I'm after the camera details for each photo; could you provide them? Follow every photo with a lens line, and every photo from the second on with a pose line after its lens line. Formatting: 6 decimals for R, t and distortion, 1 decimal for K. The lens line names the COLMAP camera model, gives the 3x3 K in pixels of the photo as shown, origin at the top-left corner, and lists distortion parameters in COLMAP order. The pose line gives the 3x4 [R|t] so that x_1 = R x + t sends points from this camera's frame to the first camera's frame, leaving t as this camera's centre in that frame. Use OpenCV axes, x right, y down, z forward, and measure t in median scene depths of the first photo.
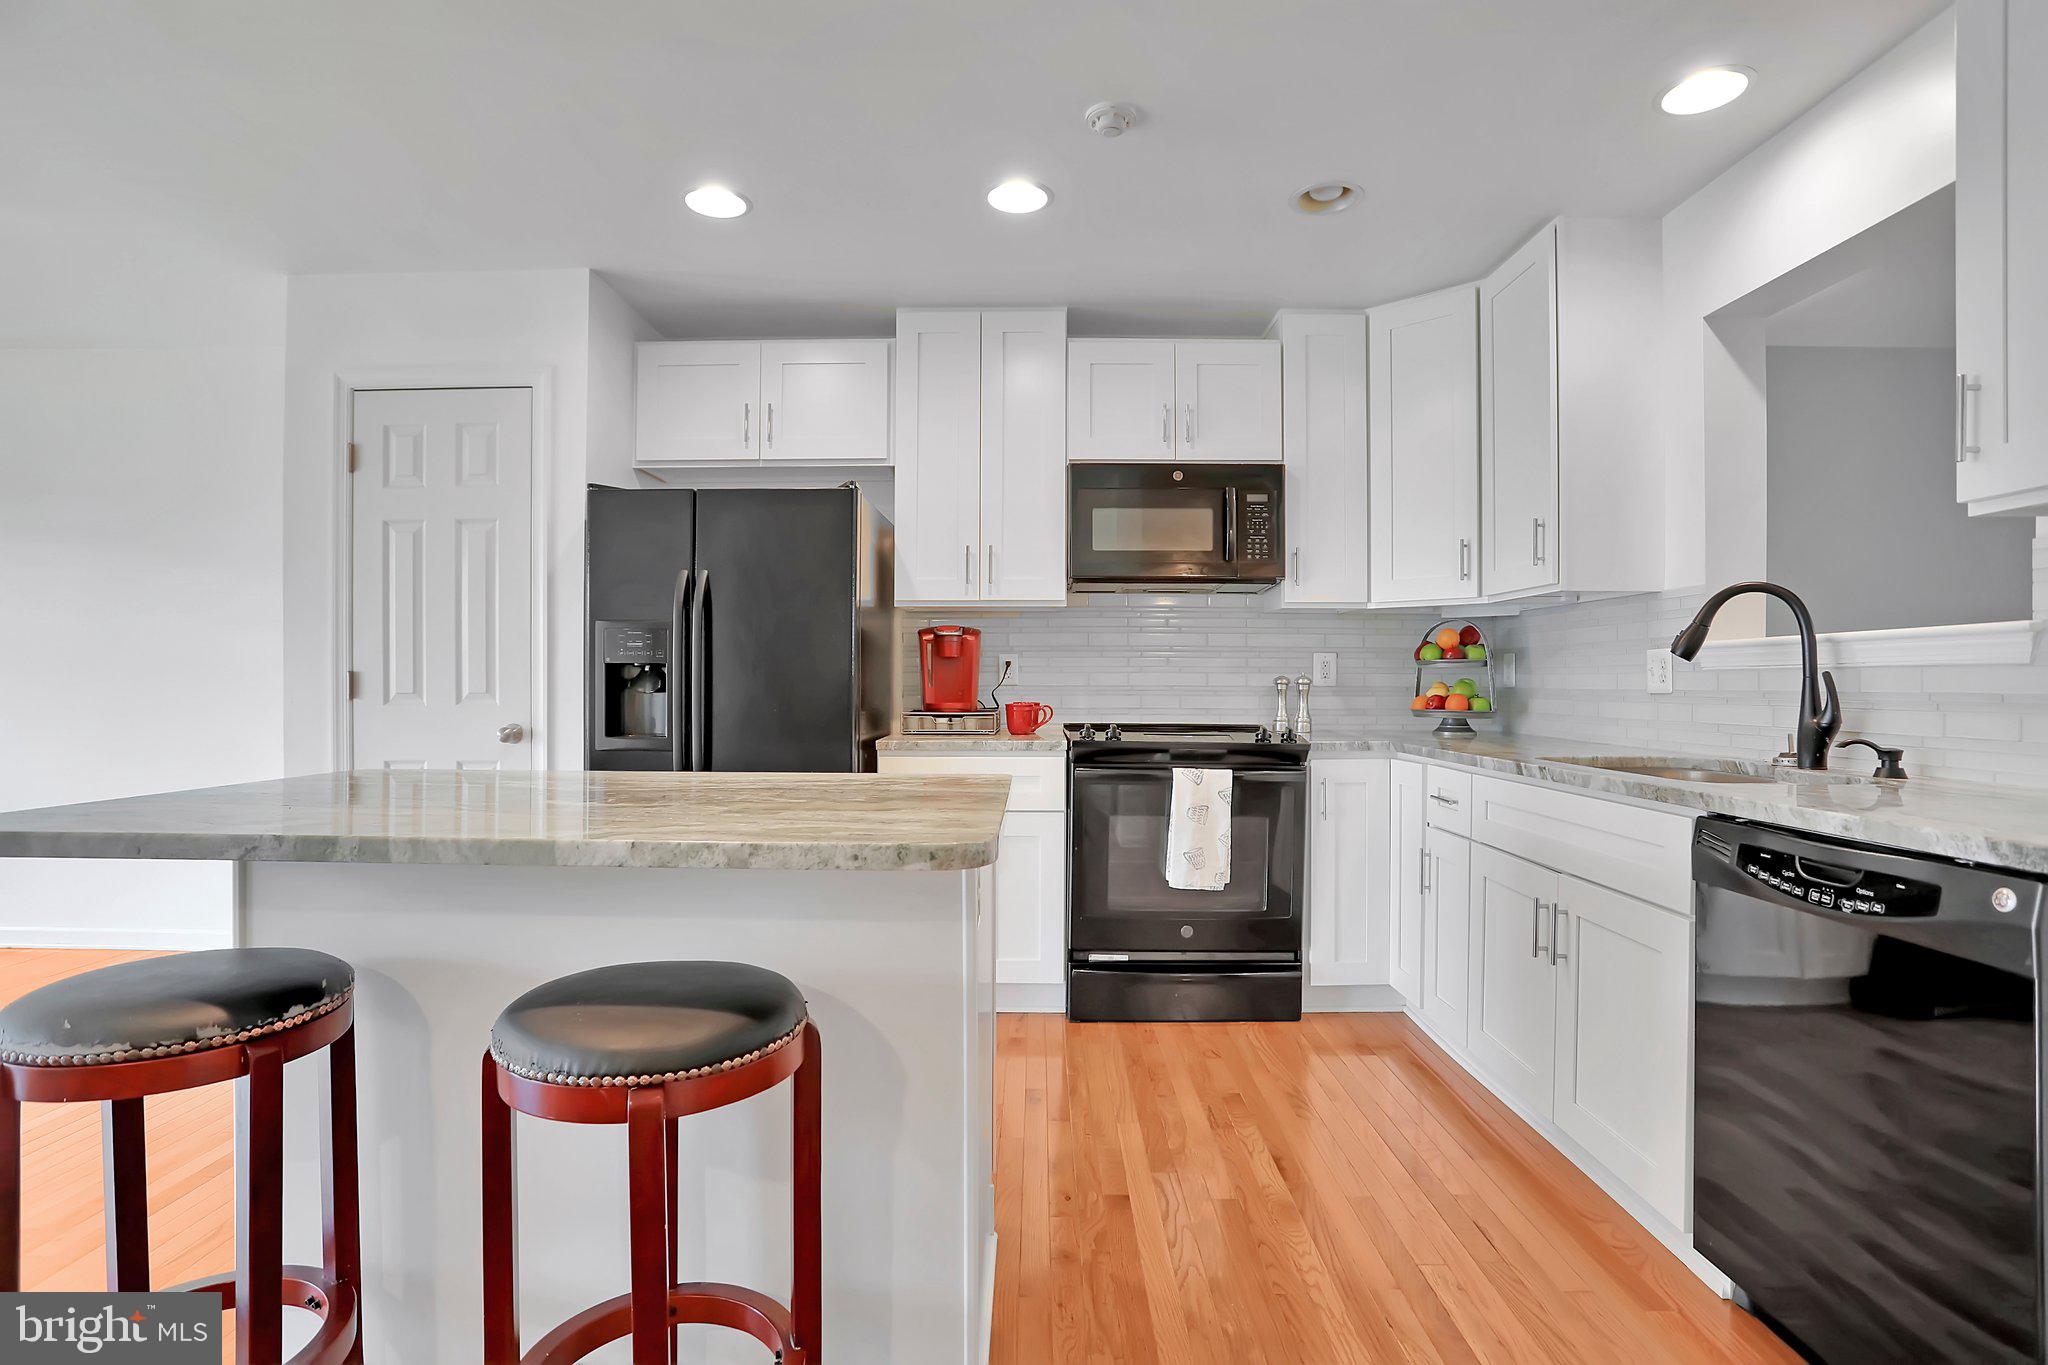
lens RADIAL K [[979.2, 0, 1026.6], [0, 979.2, 690.8], [0, 0, 1]] dist [-0.066033, 0.000630]
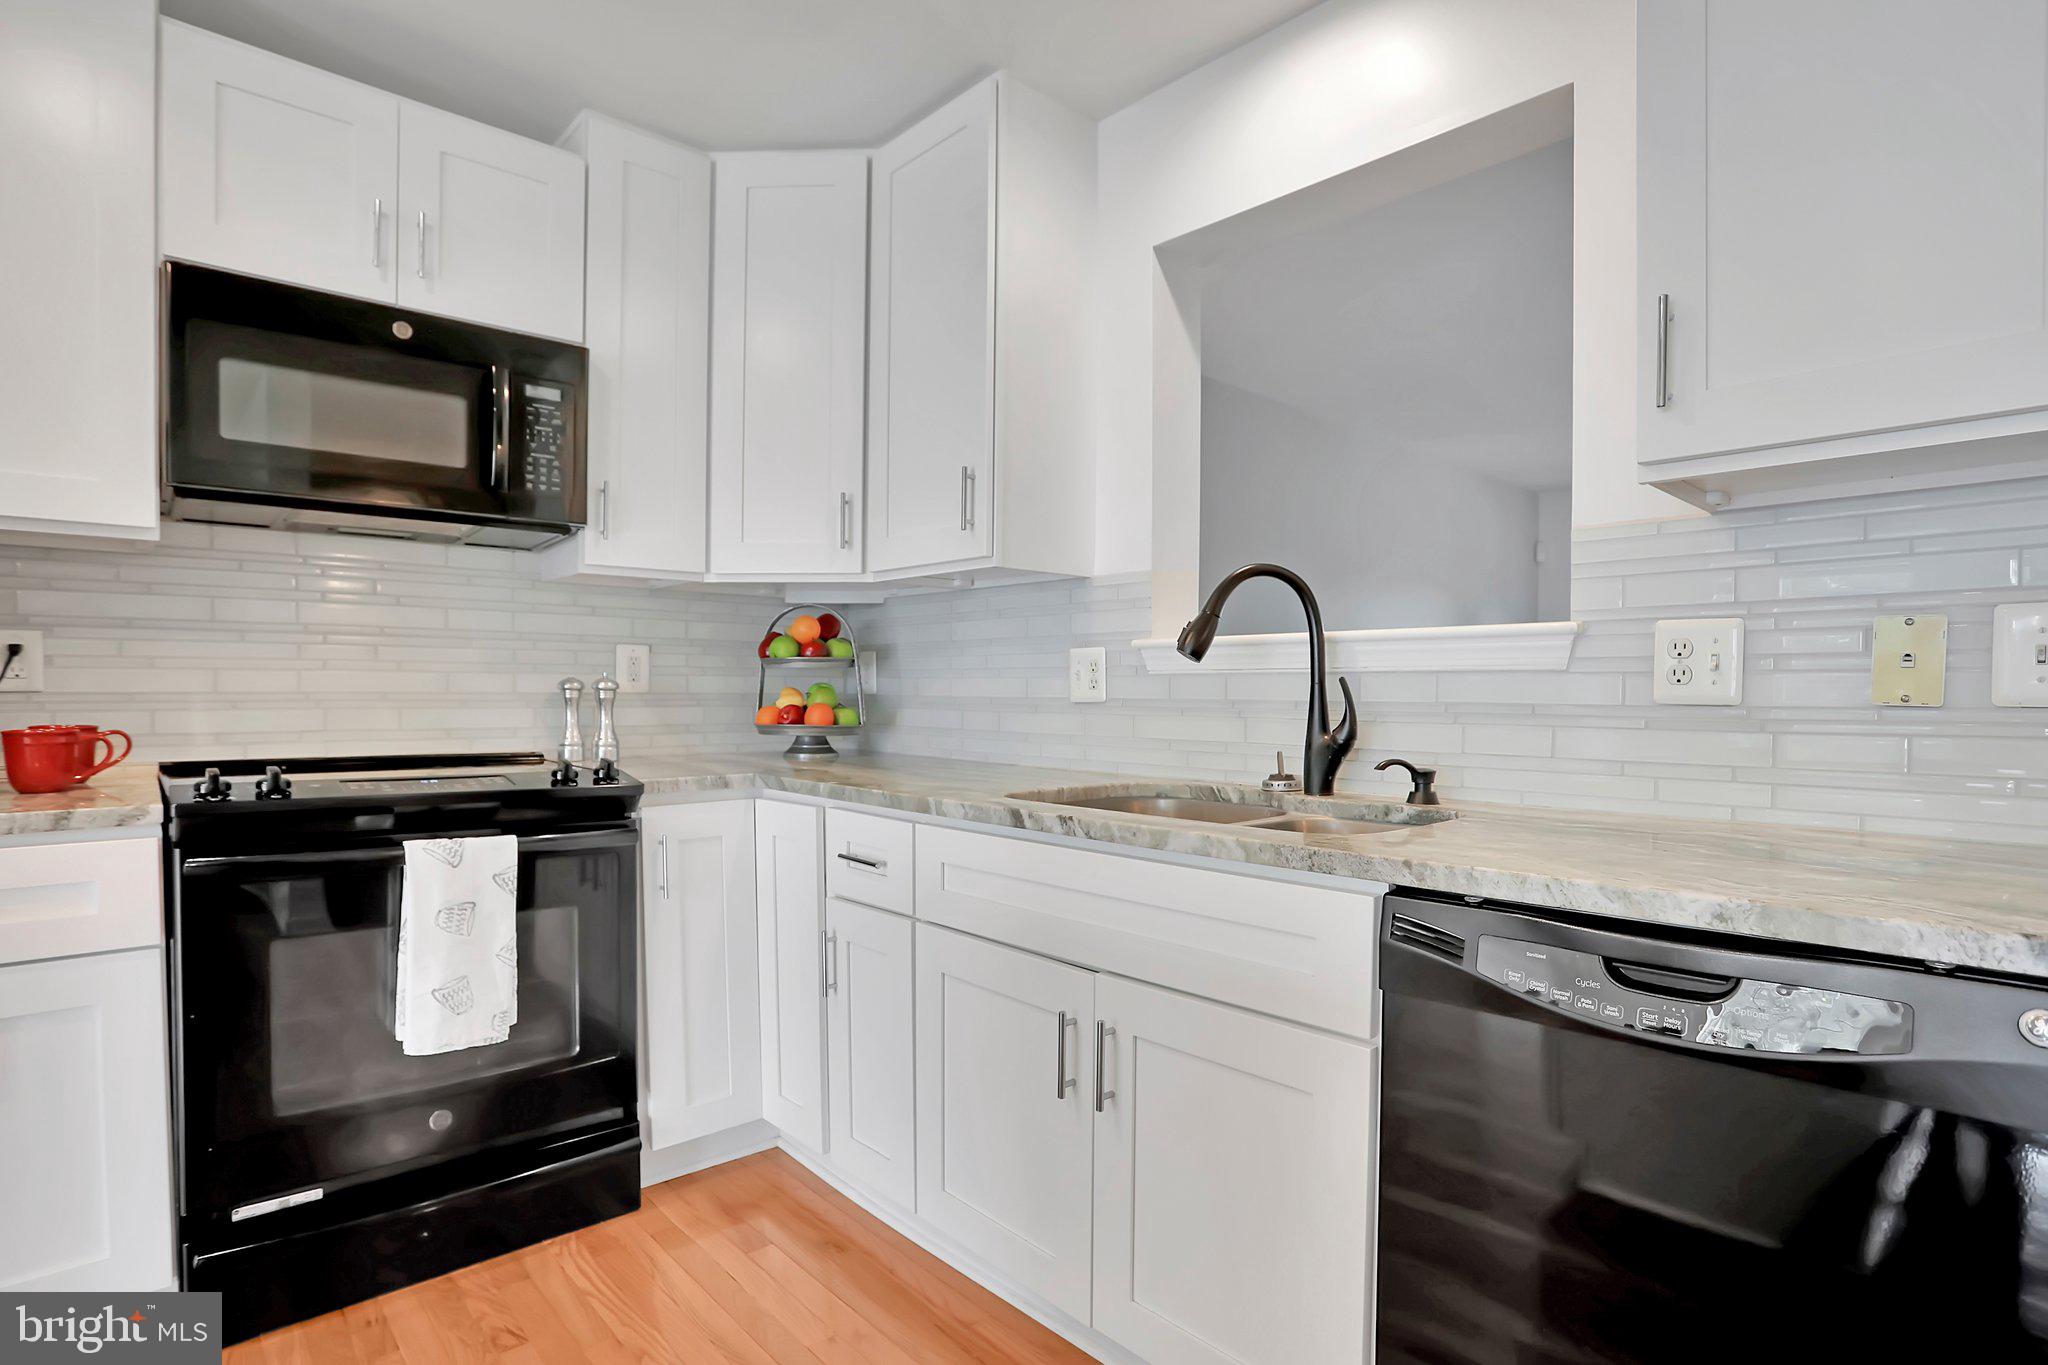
lens RADIAL K [[1037.4, 0, 1026.1], [0, 1037.4, 716.1], [0, 0, 1]] dist [-0.077330, 0.036455]
pose [[0.734250, -0.015702, 0.678697, 0.018966], [0.001949, 0.999777, 0.021022, -0.003672], [-0.678876, -0.014113, 0.734117, 0.324733]]
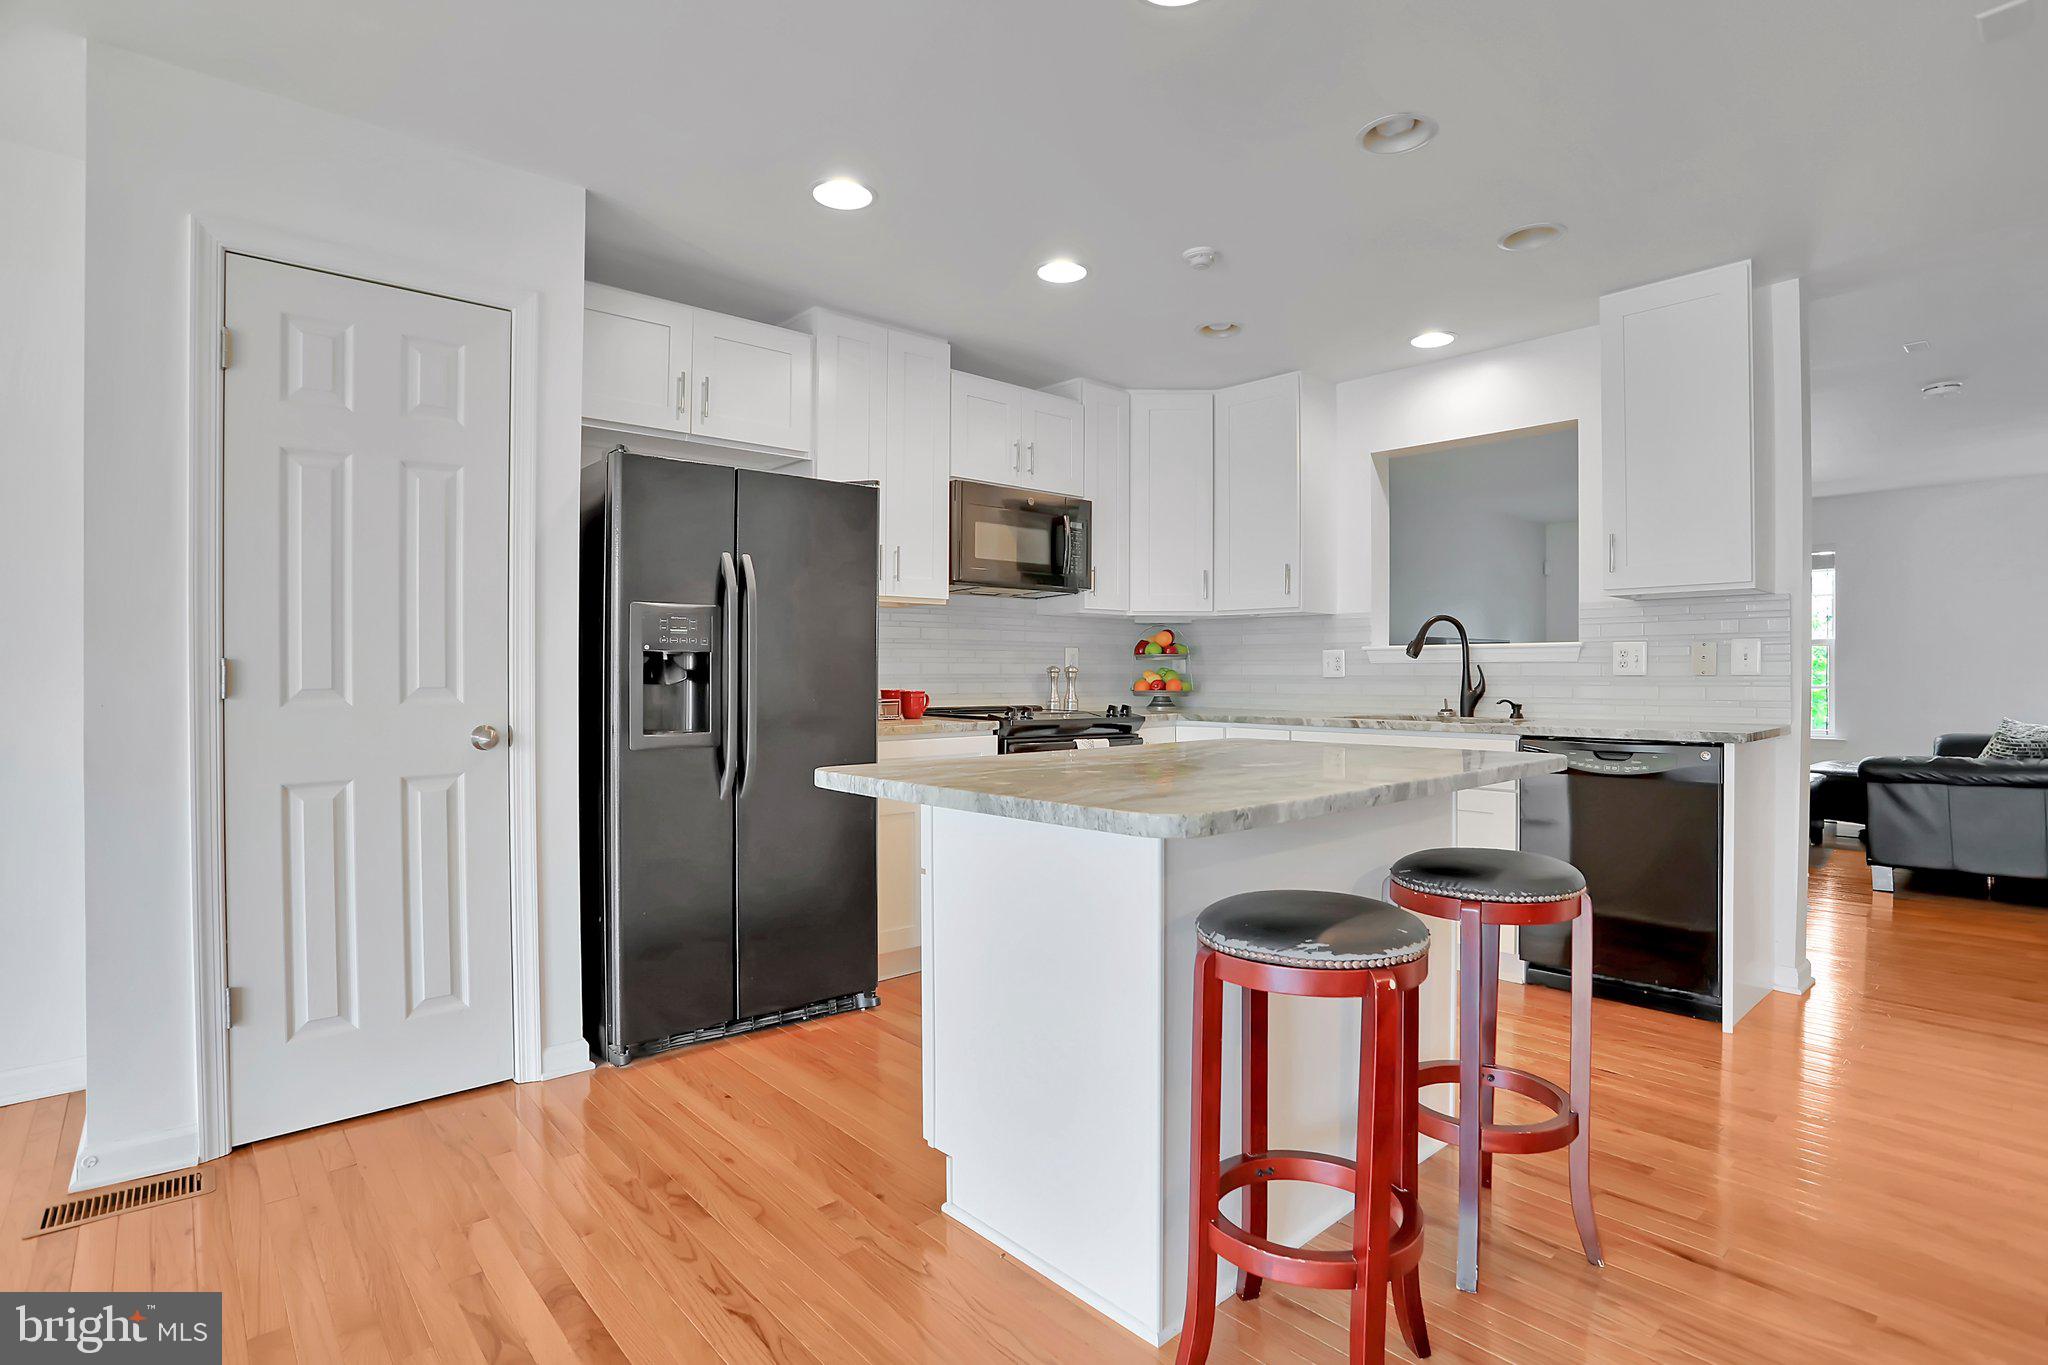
lens RADIAL K [[1015.2, 0, 1032.8], [0, 1015.2, 678.8], [0, 0, 1]] dist [-0.042636, 0.000758]
pose [[0.731941, -0.008157, 0.681320, -0.752193], [0.007768, 0.999963, 0.003627, -0.004221], [-0.681324, 0.002638, 0.731977, 0.074385]]
